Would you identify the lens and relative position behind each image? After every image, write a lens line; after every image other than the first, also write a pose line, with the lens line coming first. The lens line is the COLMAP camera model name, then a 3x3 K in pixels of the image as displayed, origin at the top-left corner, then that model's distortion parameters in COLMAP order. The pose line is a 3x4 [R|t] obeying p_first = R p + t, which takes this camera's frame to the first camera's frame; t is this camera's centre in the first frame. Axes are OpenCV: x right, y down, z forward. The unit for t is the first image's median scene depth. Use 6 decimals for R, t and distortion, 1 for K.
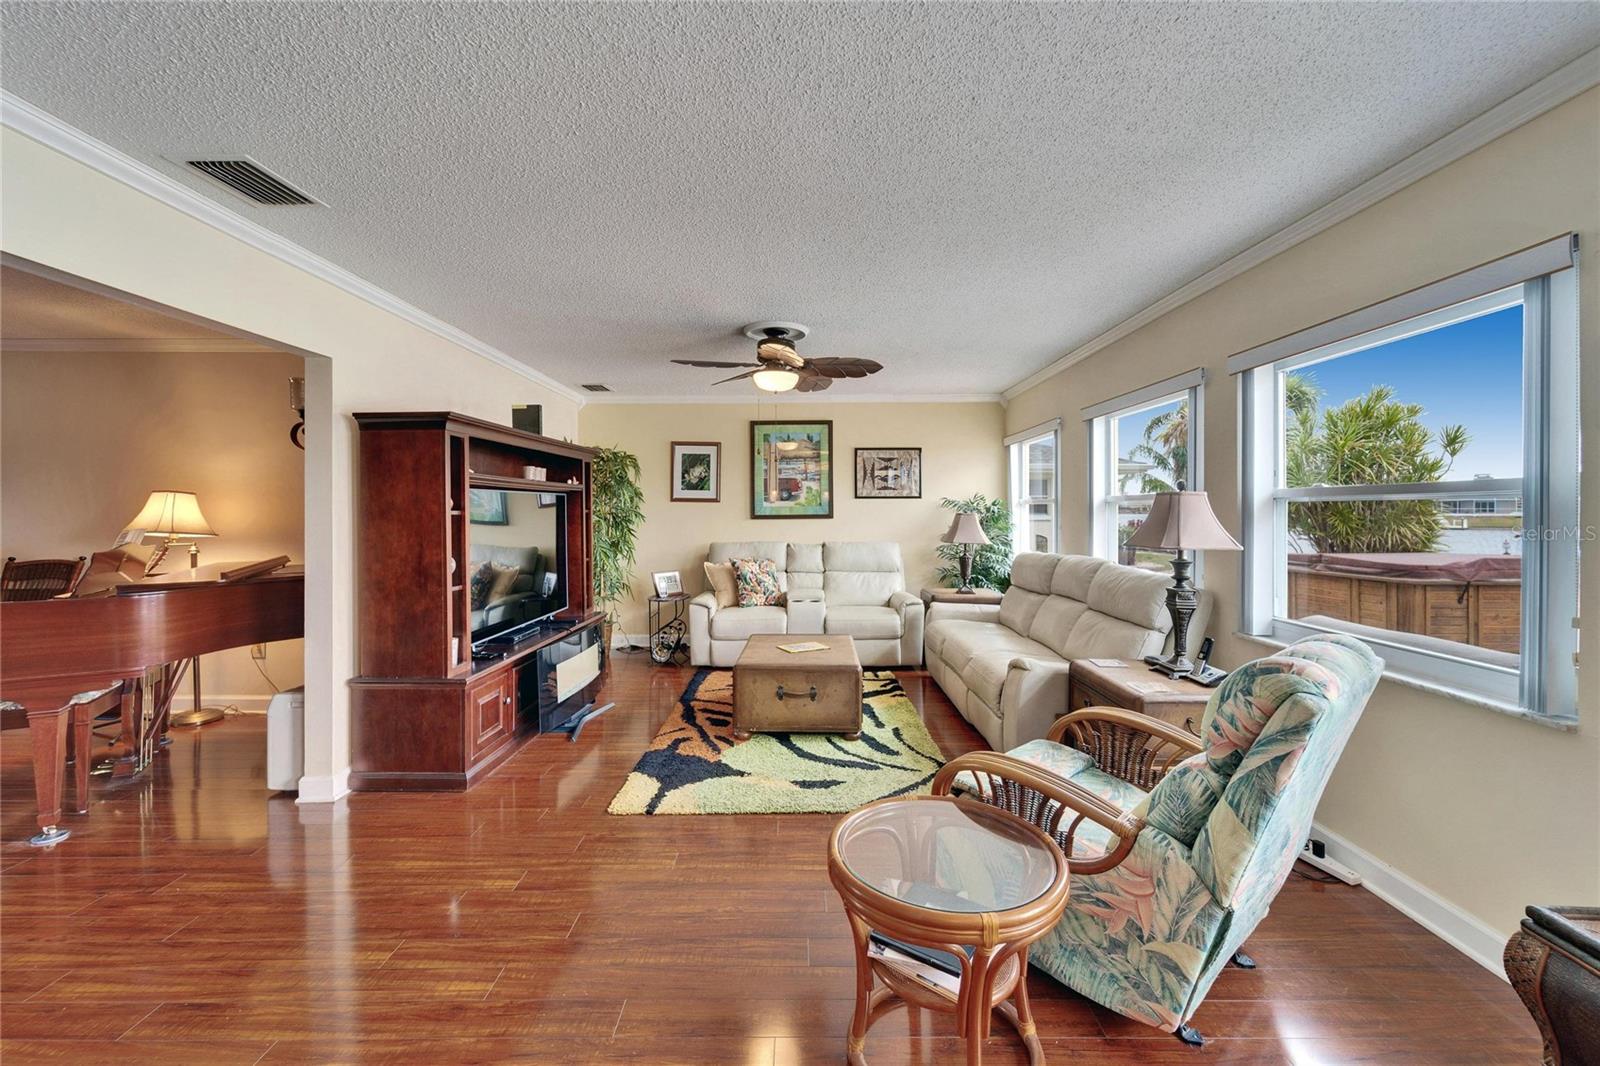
lens RADIAL K [[650.6, 0, 790.5], [0, 650.6, 513.0], [0, 0, 1]] dist [0.003413, -0.000830]
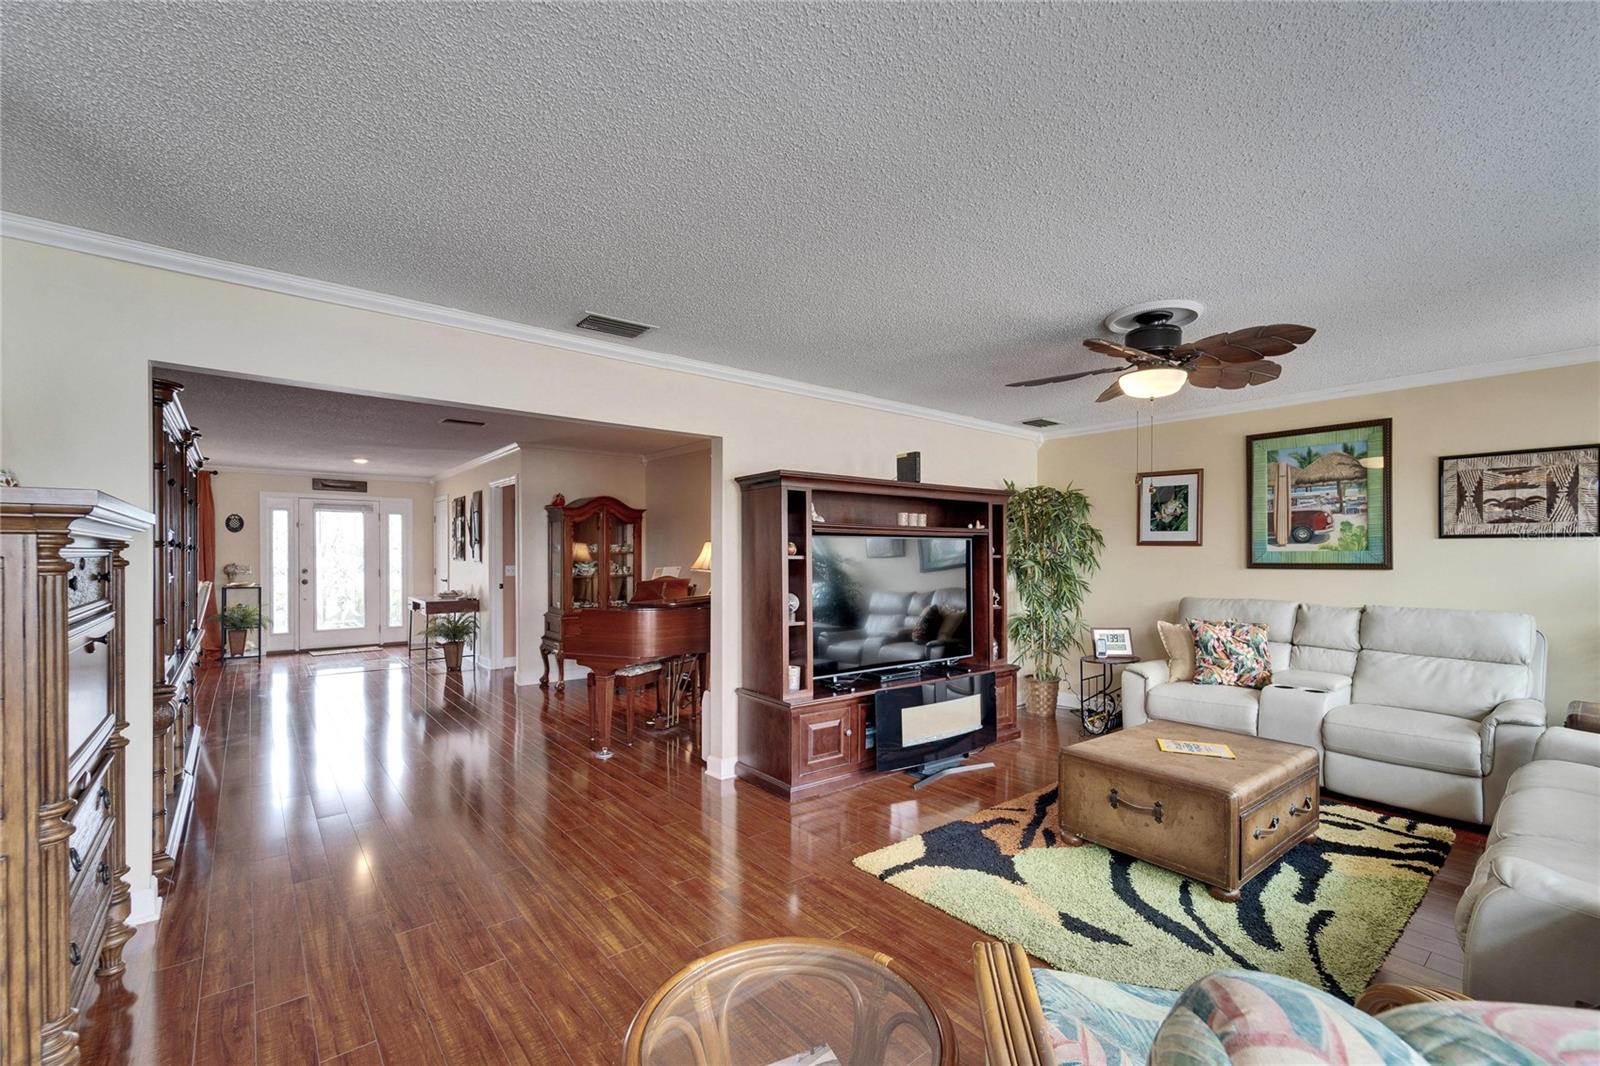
lens RADIAL K [[664.4, 0, 812.9], [0, 664.4, 558.2], [0, 0, 1]] dist [0.004238, -0.002126]
pose [[0.647279, 0.006918, -0.762222, 0.304883], [-0.006488, 0.999973, 0.003566, -0.002602], [0.762226, 0.002637, 0.647306, 0.206315]]
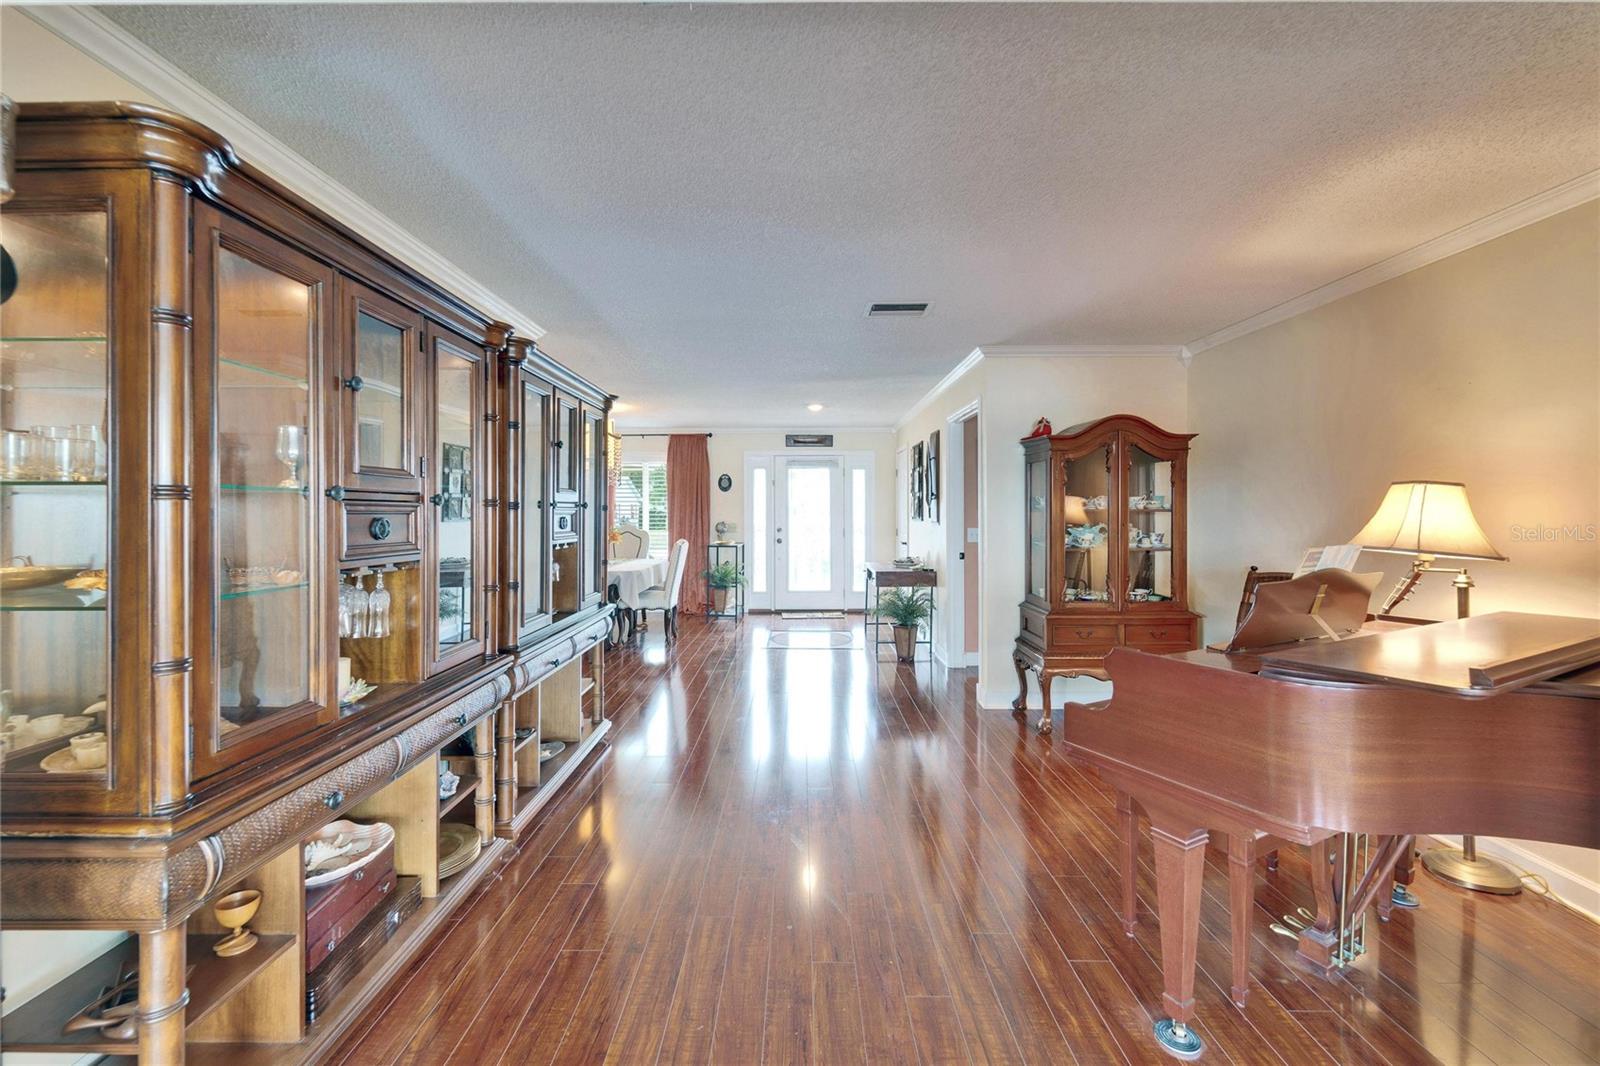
lens RADIAL K [[650.6, 0, 791.7], [0, 650.6, 510.1], [0, 0, 1]] dist [0.003413, -0.000830]
pose [[-0.012448, -0.001146, -0.999922, -0.327561], [-0.006362, 0.999979, -0.001067, -0.002808], [0.999902, 0.006348, -0.012455, 0.411126]]
